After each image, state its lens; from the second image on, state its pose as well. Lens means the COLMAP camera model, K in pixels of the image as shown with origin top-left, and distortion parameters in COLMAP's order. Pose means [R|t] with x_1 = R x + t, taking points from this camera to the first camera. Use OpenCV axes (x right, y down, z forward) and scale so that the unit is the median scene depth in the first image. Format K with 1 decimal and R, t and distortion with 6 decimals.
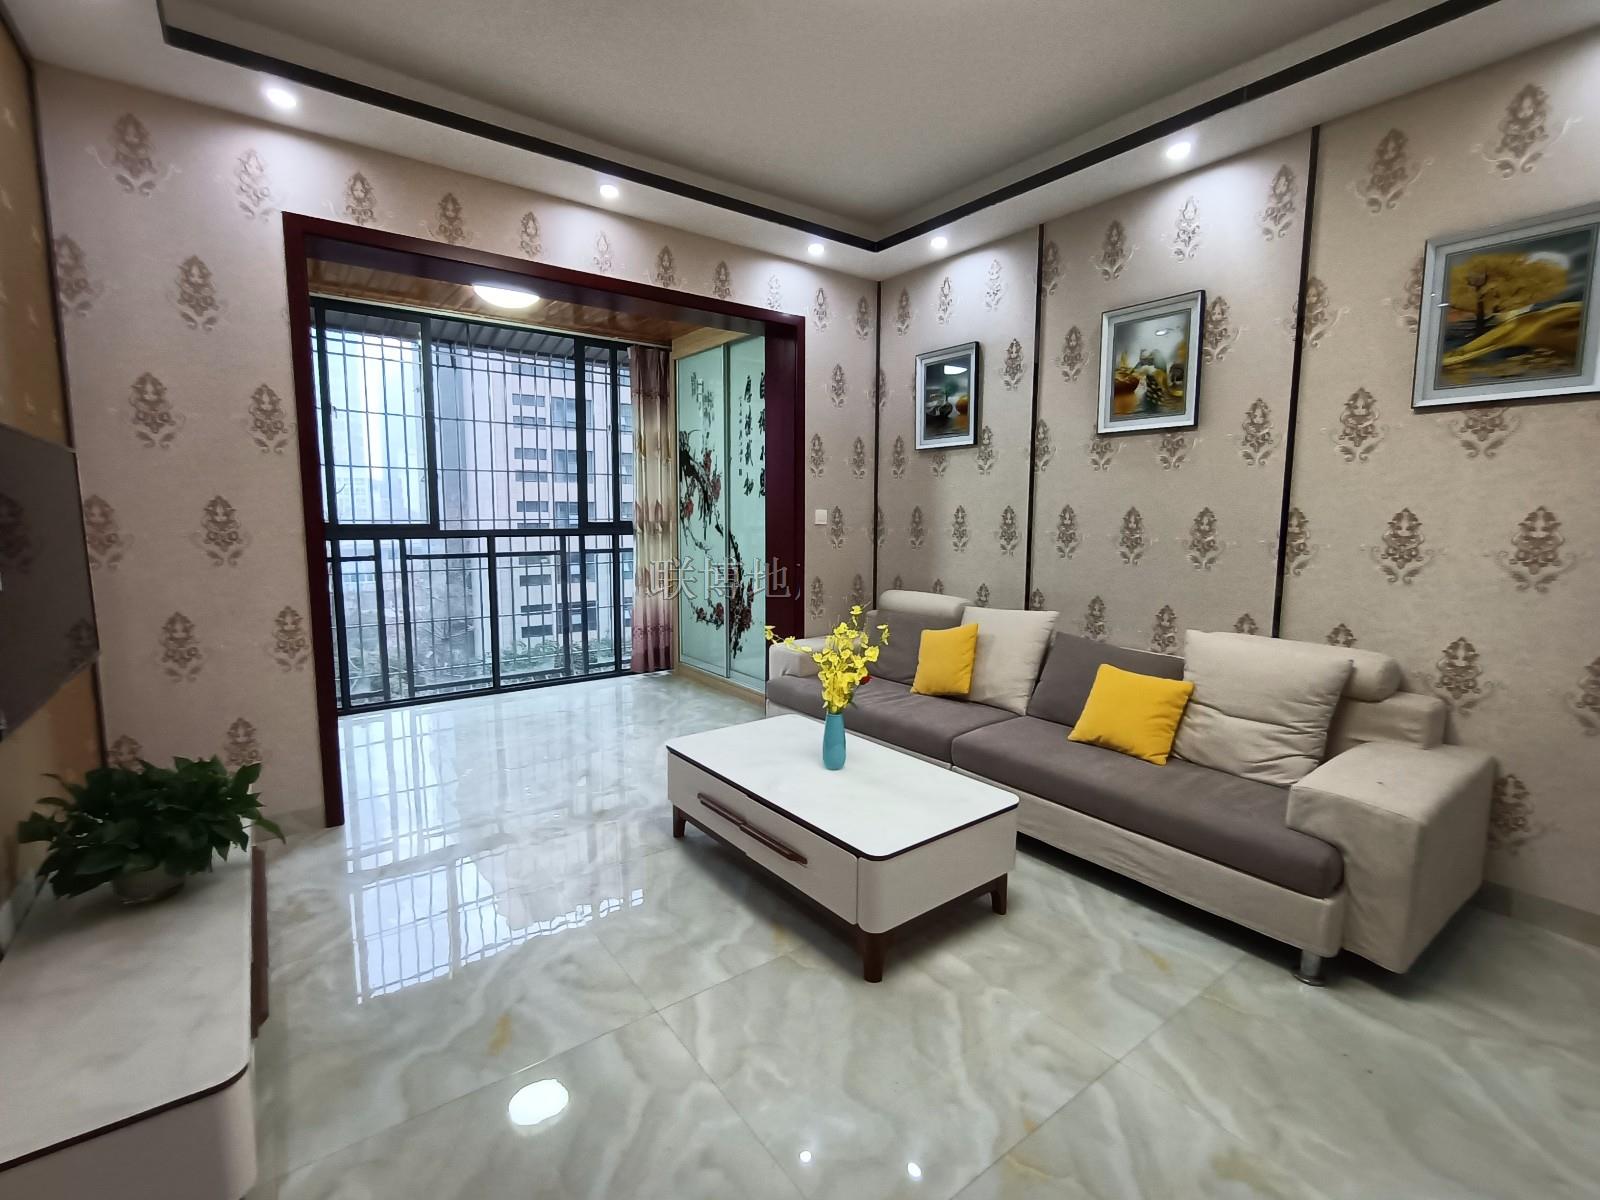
lens RADIAL K [[728.3, 0, 798.1], [0, 728.3, 593.5], [0, 0, 1]] dist [0.001159, 0.000725]
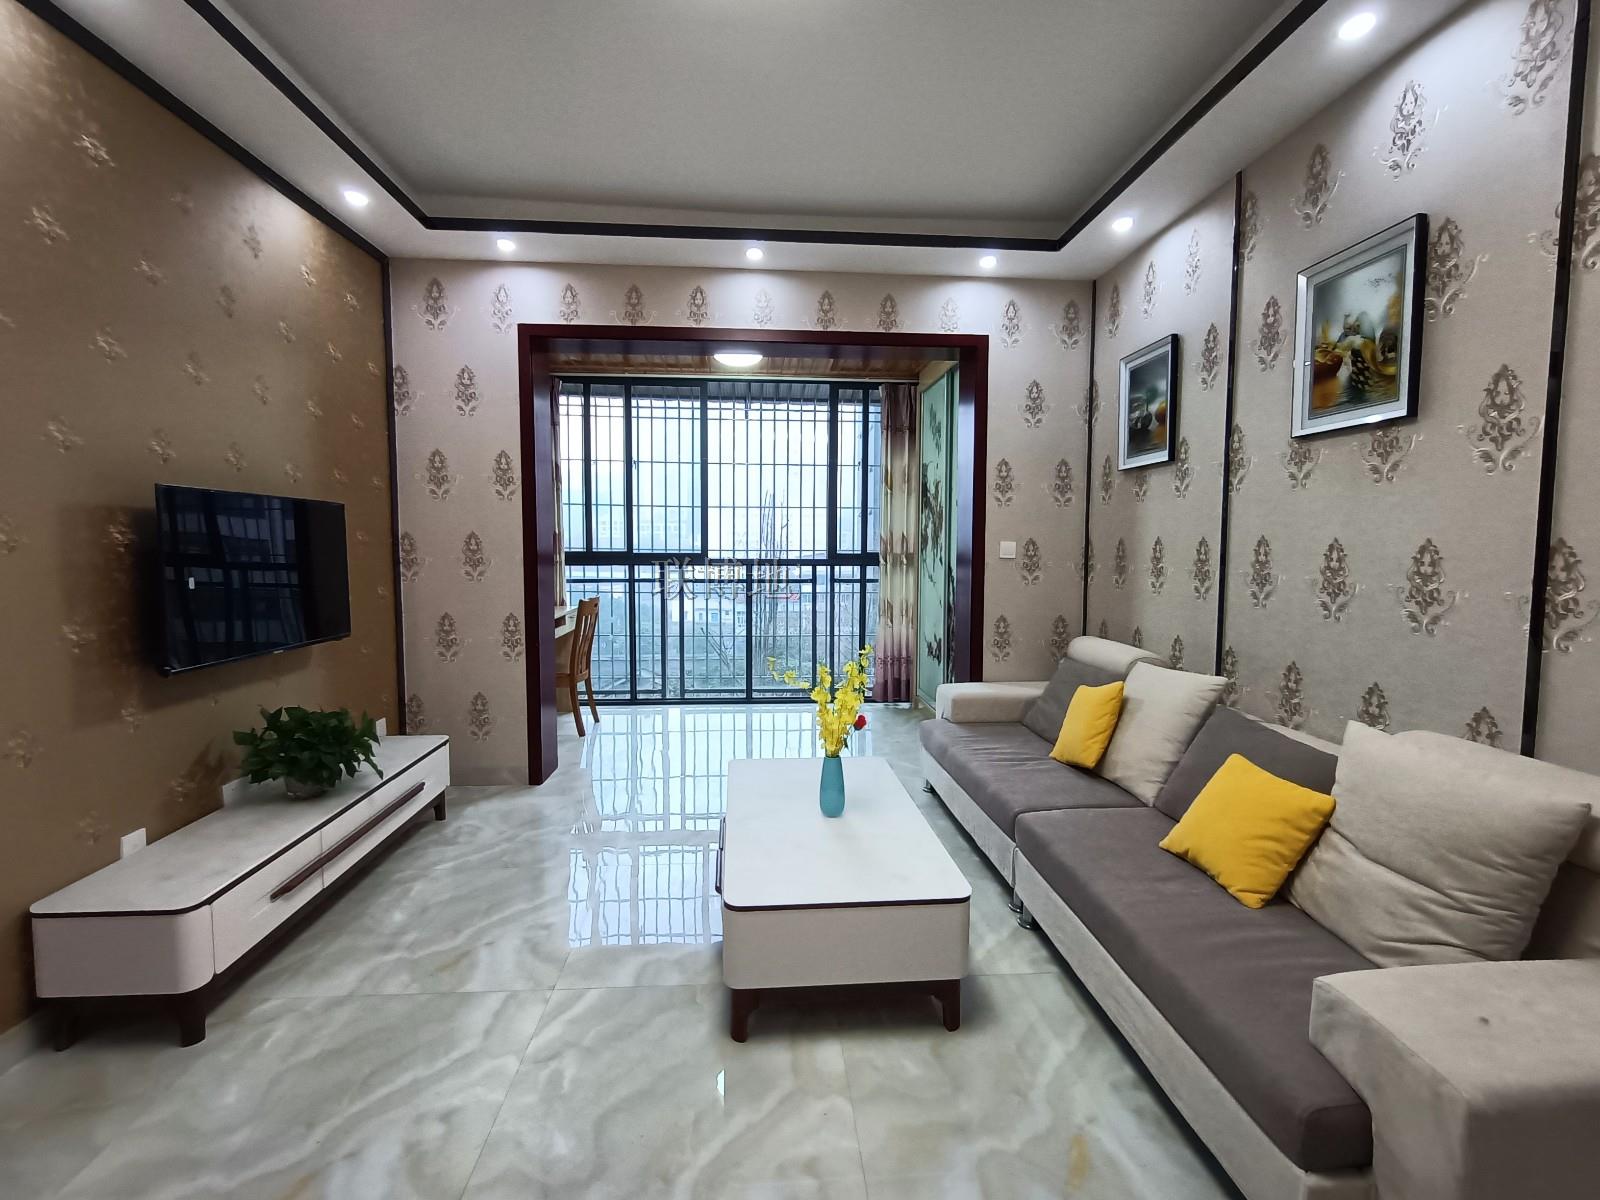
lens RADIAL K [[728.3, 0, 796.2], [0, 728.3, 594.0], [0, 0, 1]] dist [0.001159, 0.000725]
pose [[0.839410, 0.039525, -0.542059, 0.413057], [-0.062888, 0.997716, -0.024635, -0.015476], [0.539848, 0.054768, 0.839979, 0.137177]]
